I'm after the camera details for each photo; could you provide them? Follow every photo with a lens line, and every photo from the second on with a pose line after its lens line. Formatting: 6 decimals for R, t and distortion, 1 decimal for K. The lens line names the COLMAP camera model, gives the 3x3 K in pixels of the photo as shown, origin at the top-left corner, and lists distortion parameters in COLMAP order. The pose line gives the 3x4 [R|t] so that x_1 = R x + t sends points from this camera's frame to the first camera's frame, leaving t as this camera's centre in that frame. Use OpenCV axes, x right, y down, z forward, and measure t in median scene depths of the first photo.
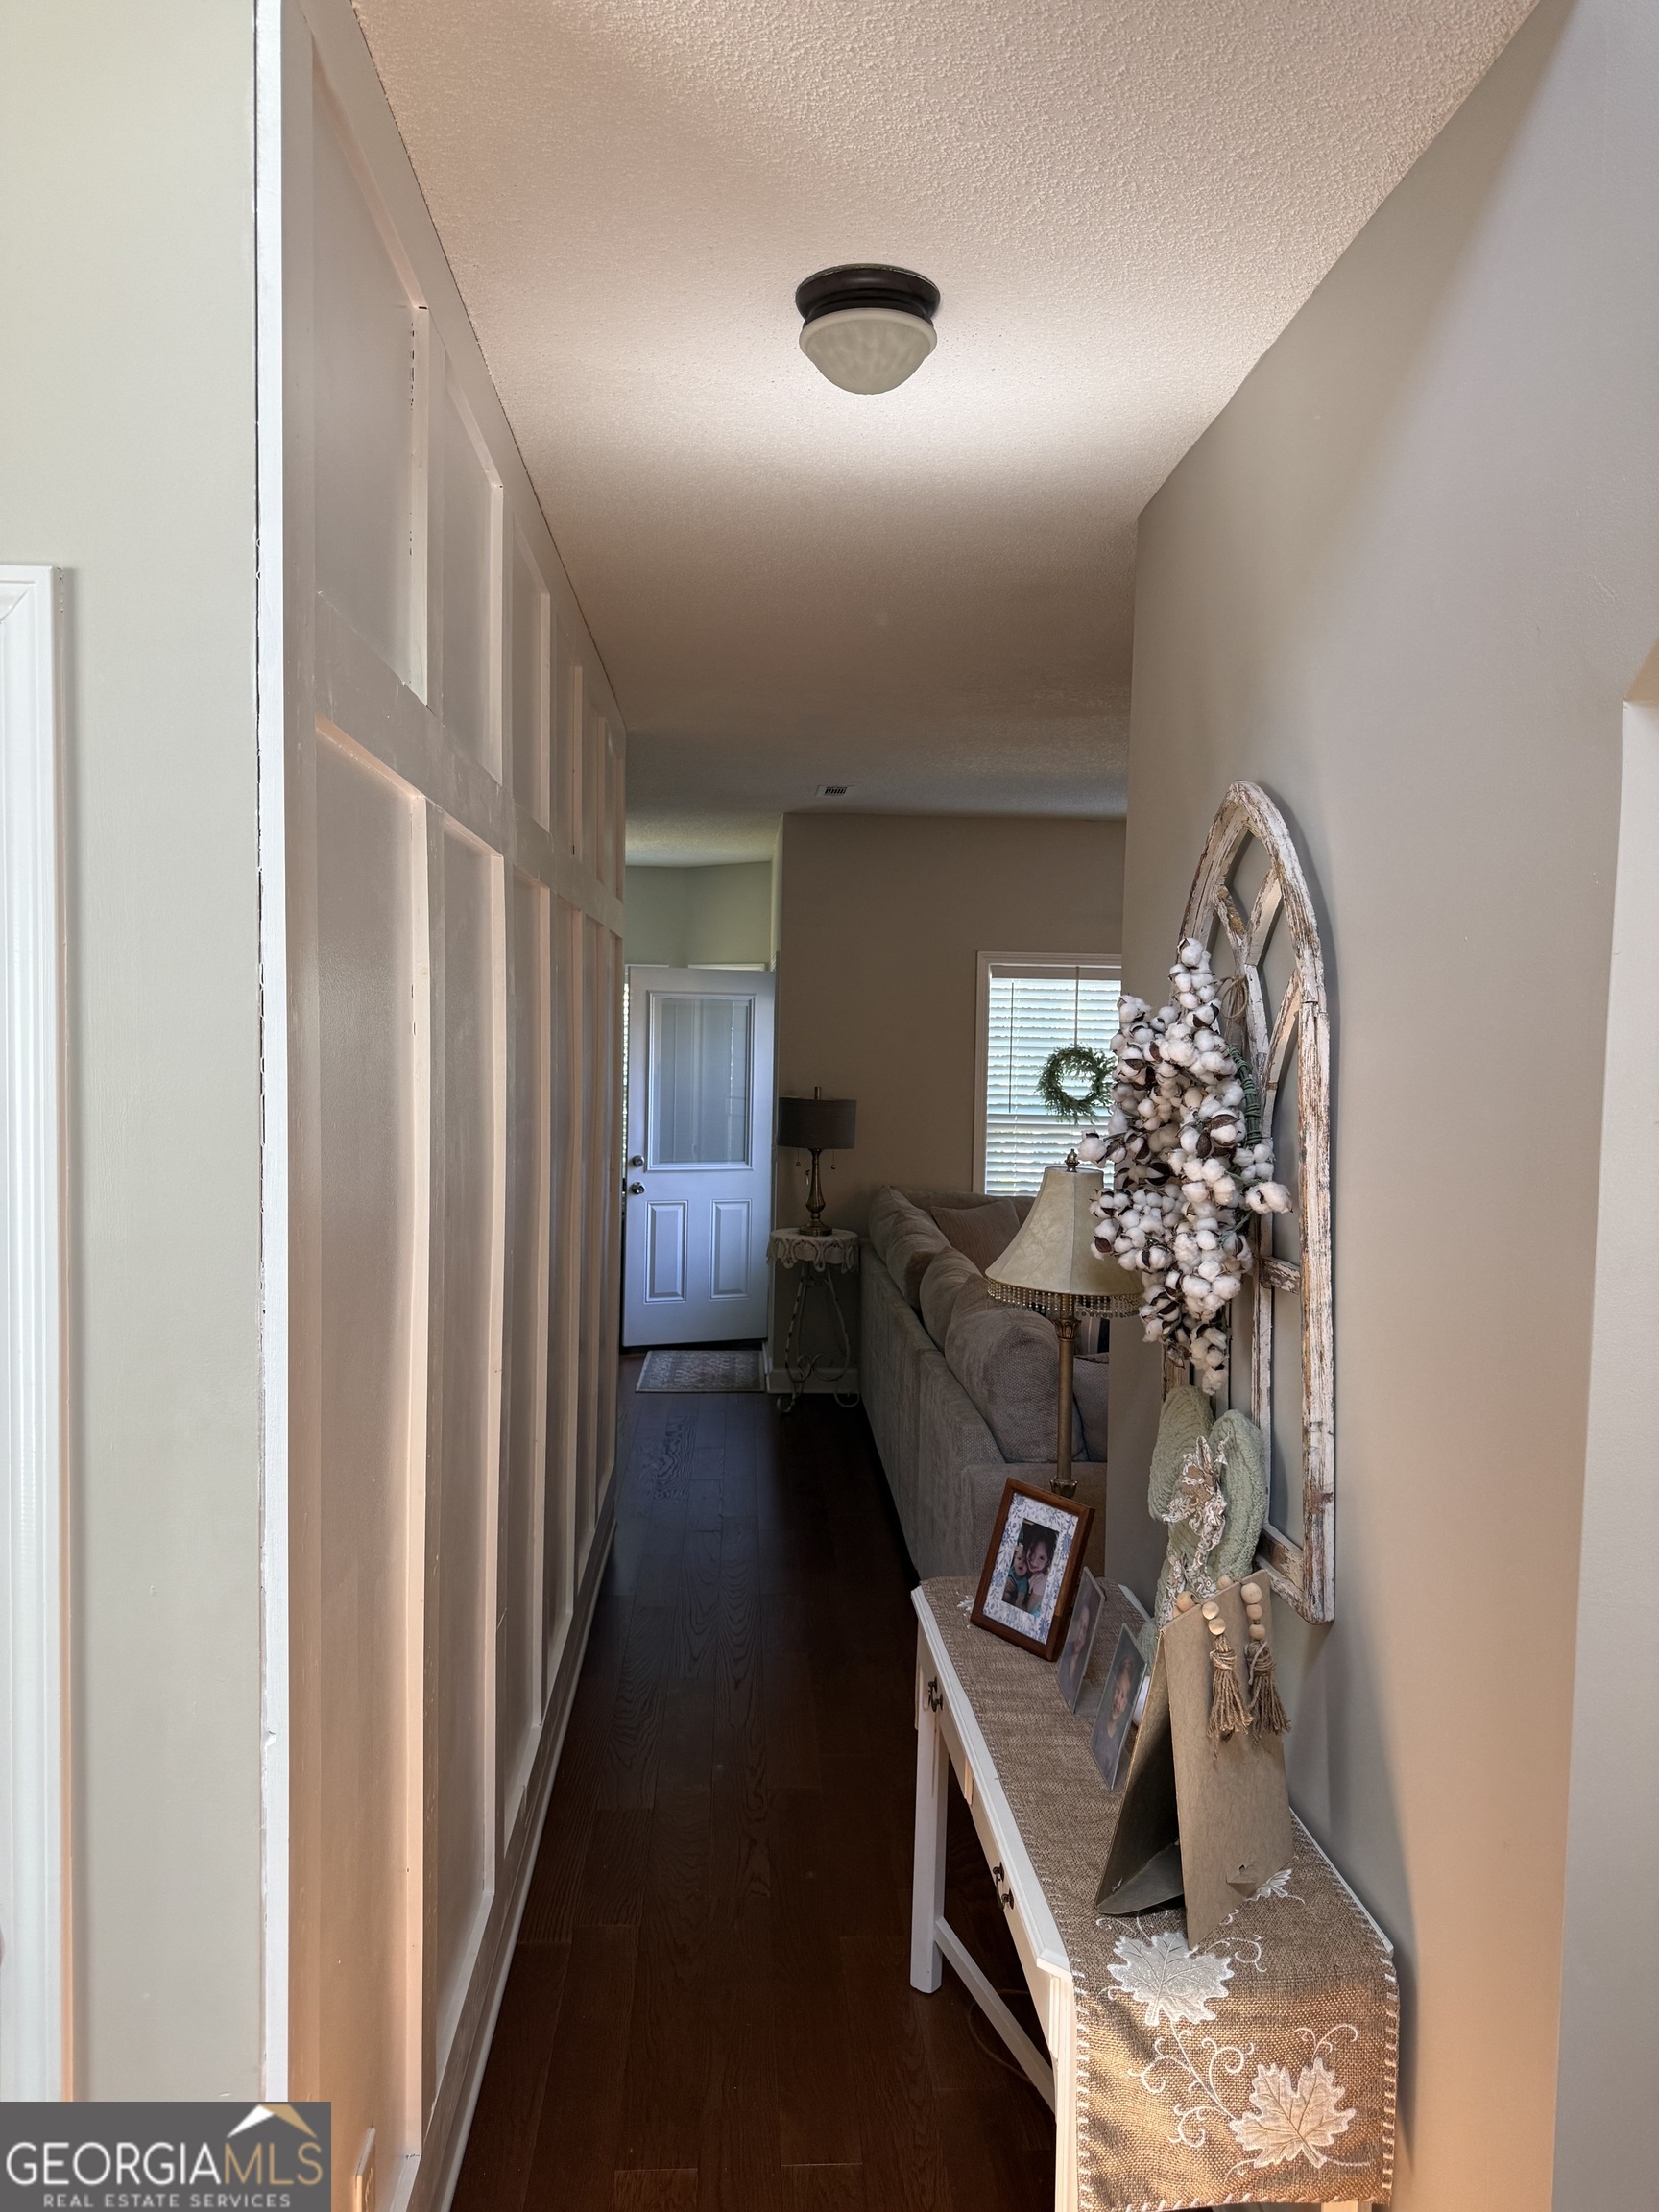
lens RADIAL K [[1567.4, 0, 817.7], [0, 1567.4, 1101.3], [0, 0, 1]] dist [0.049666, -0.056971]
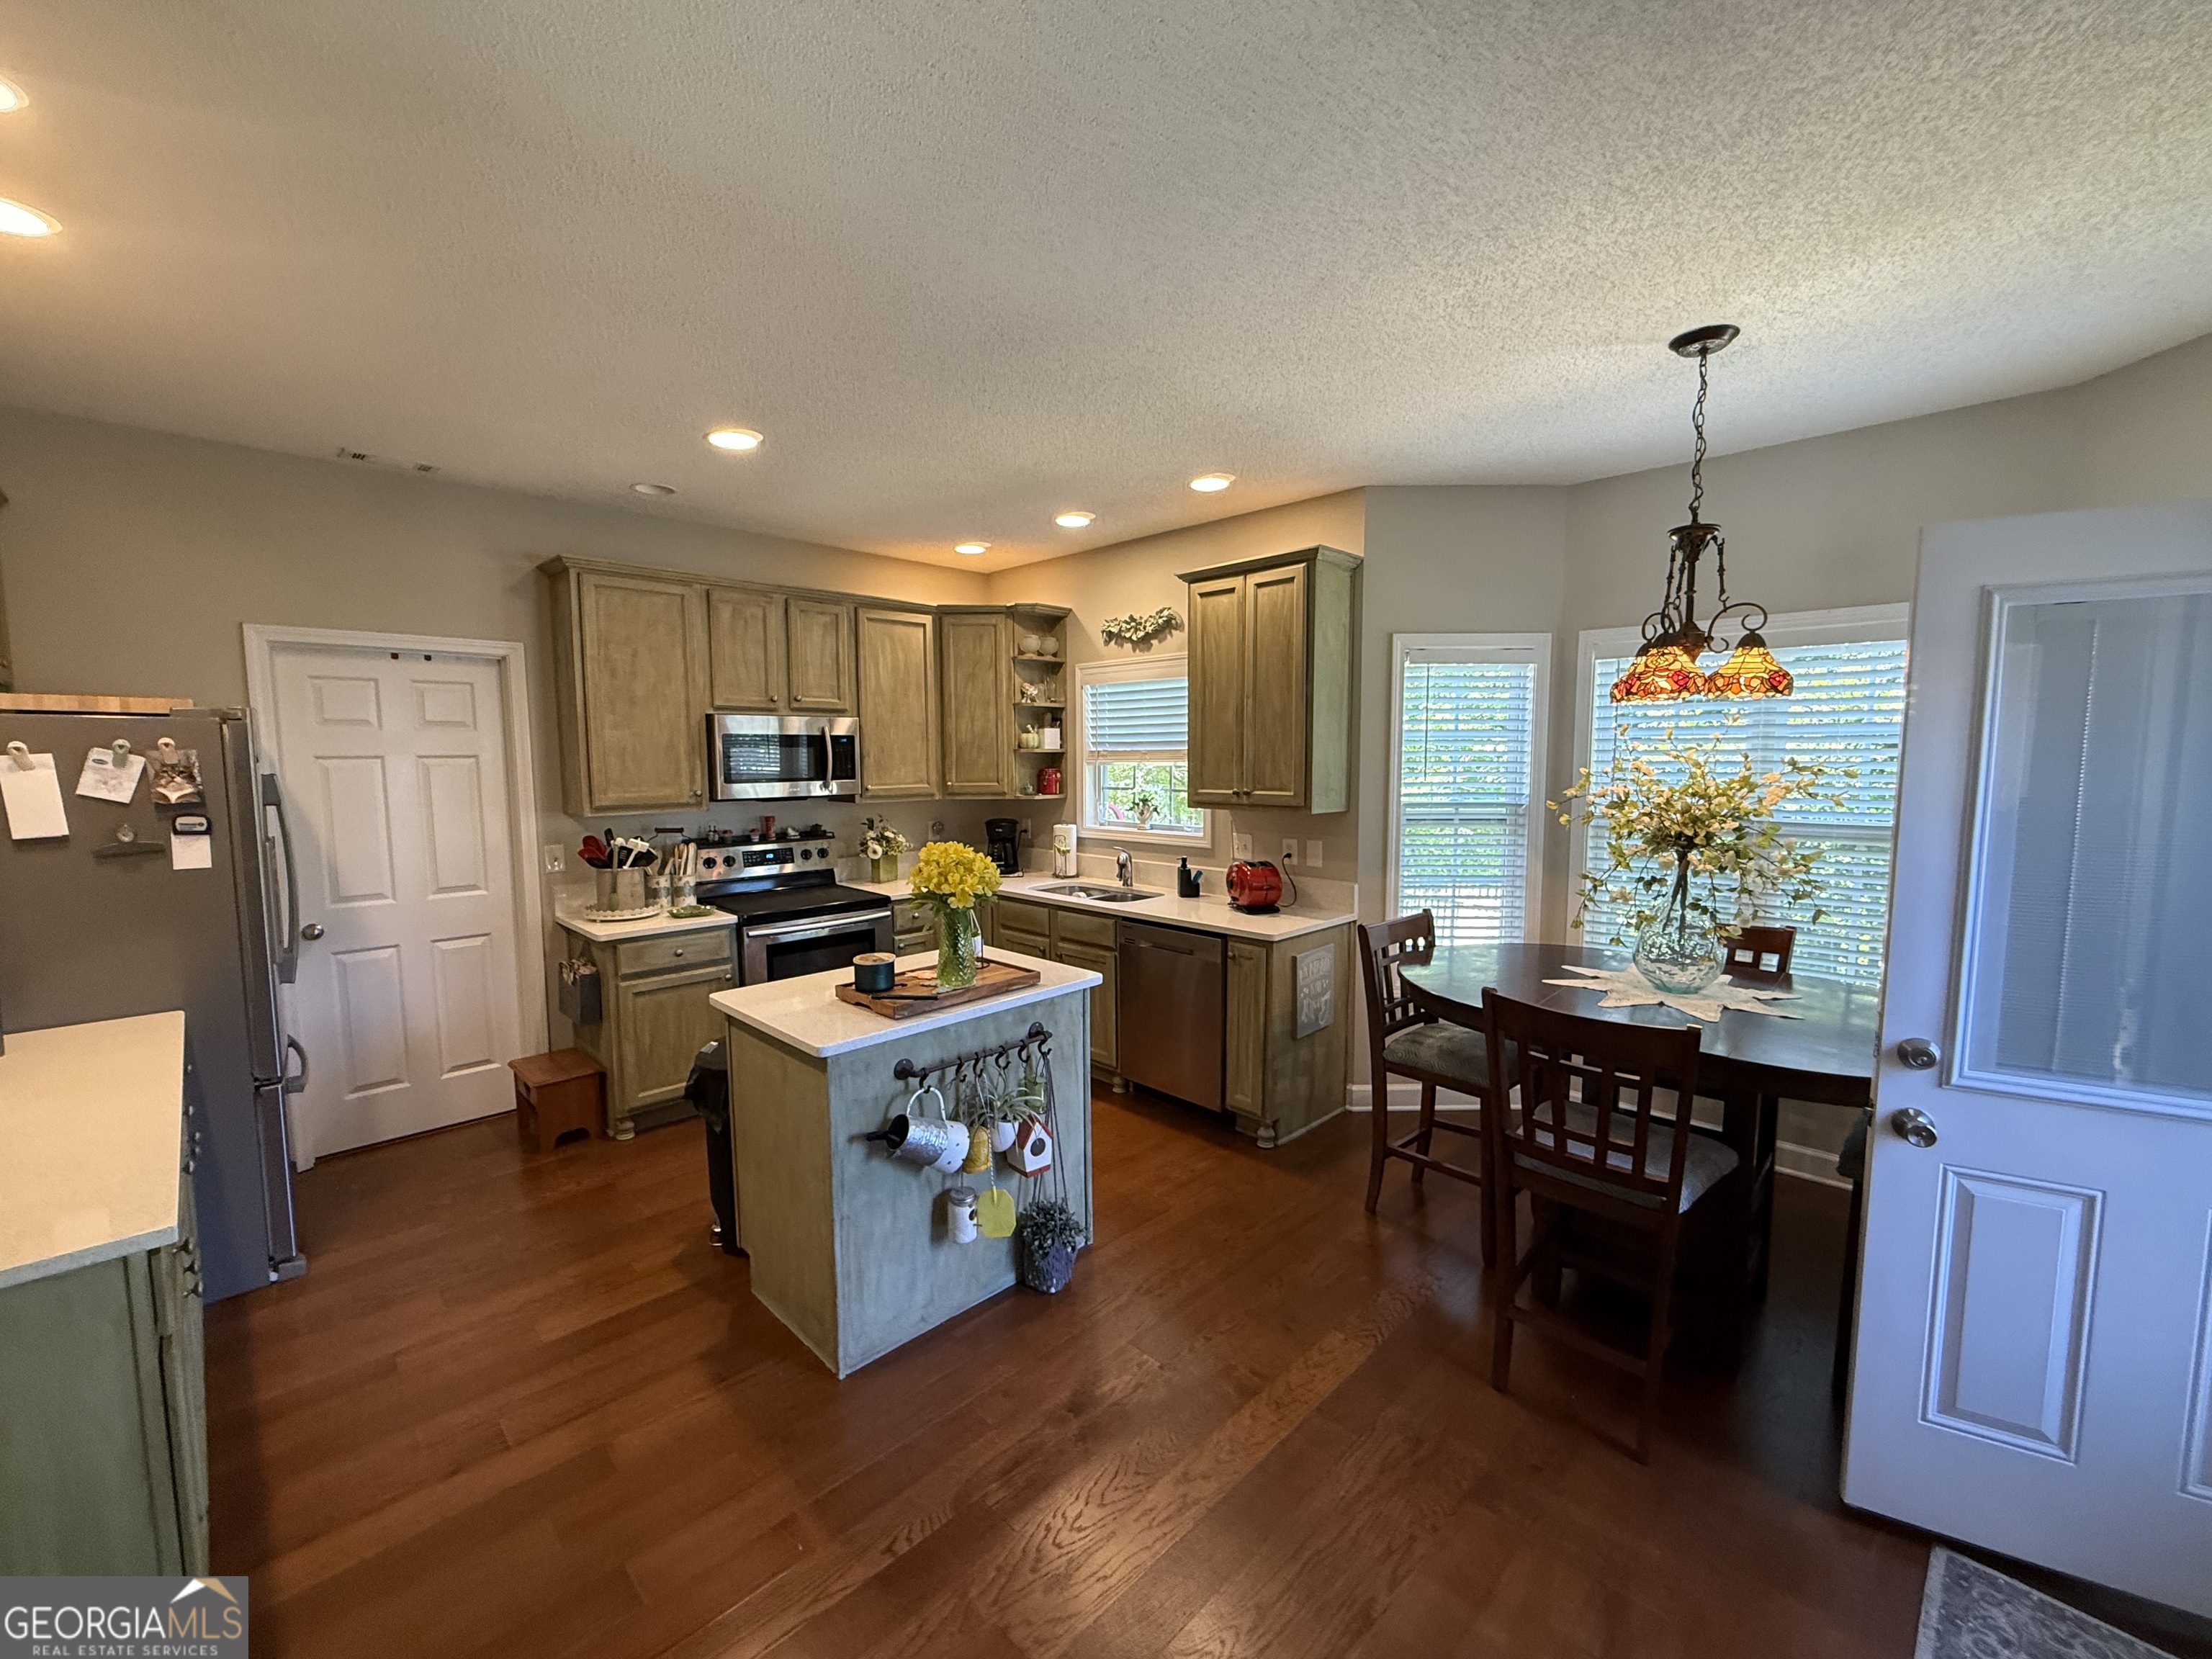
lens RADIAL K [[884.2, 0, 1106.1], [0, 884.2, 832.2], [0, 0, 1]] dist [-0.000183, 0.000041]
pose [[0.668206, 0.042140, -0.742782, -0.089340], [-0.013466, 0.998916, 0.044558, -0.021750], [0.743854, -0.019772, 0.668049, 0.713654]]
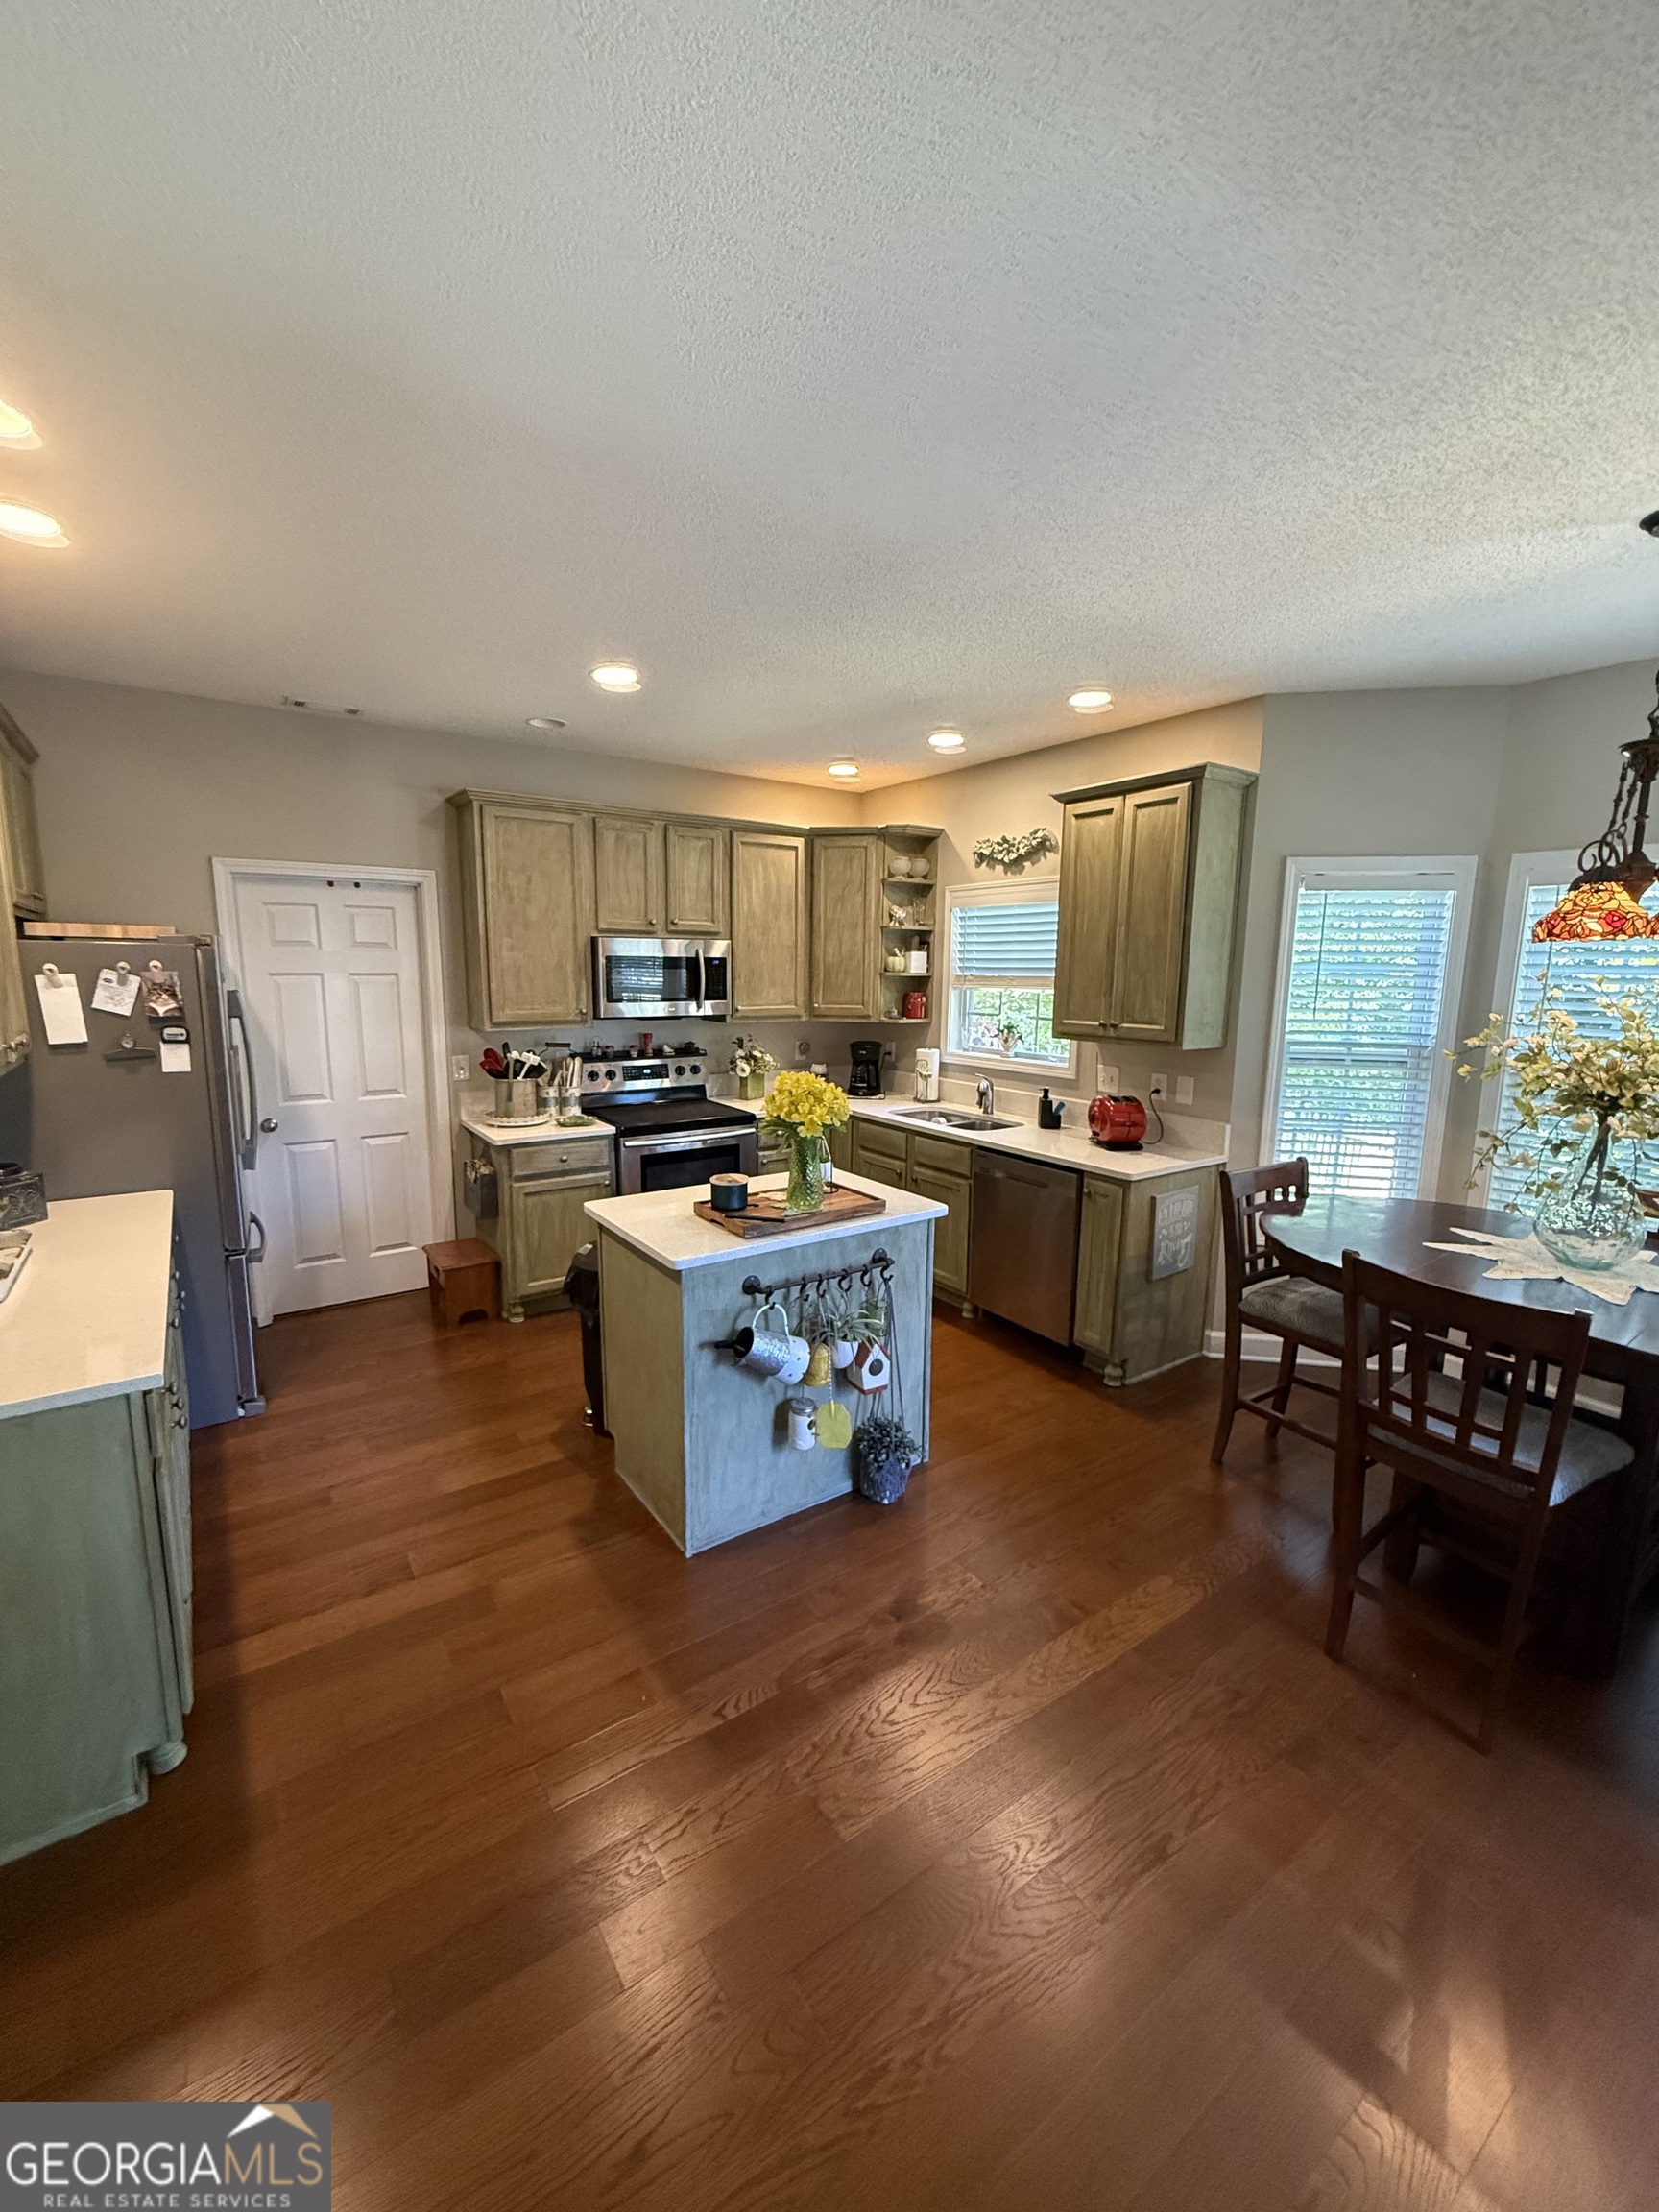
lens RADIAL K [[884.2, 0, 827.1], [0, 884.2, 1104.3], [0, 0, 1]] dist [-0.000183, 0.000041]
pose [[0.525690, 0.117520, -0.842520, -0.080812], [-0.036965, 0.992632, 0.115395, -0.028271], [0.849873, -0.029518, 0.526160, 0.717454]]
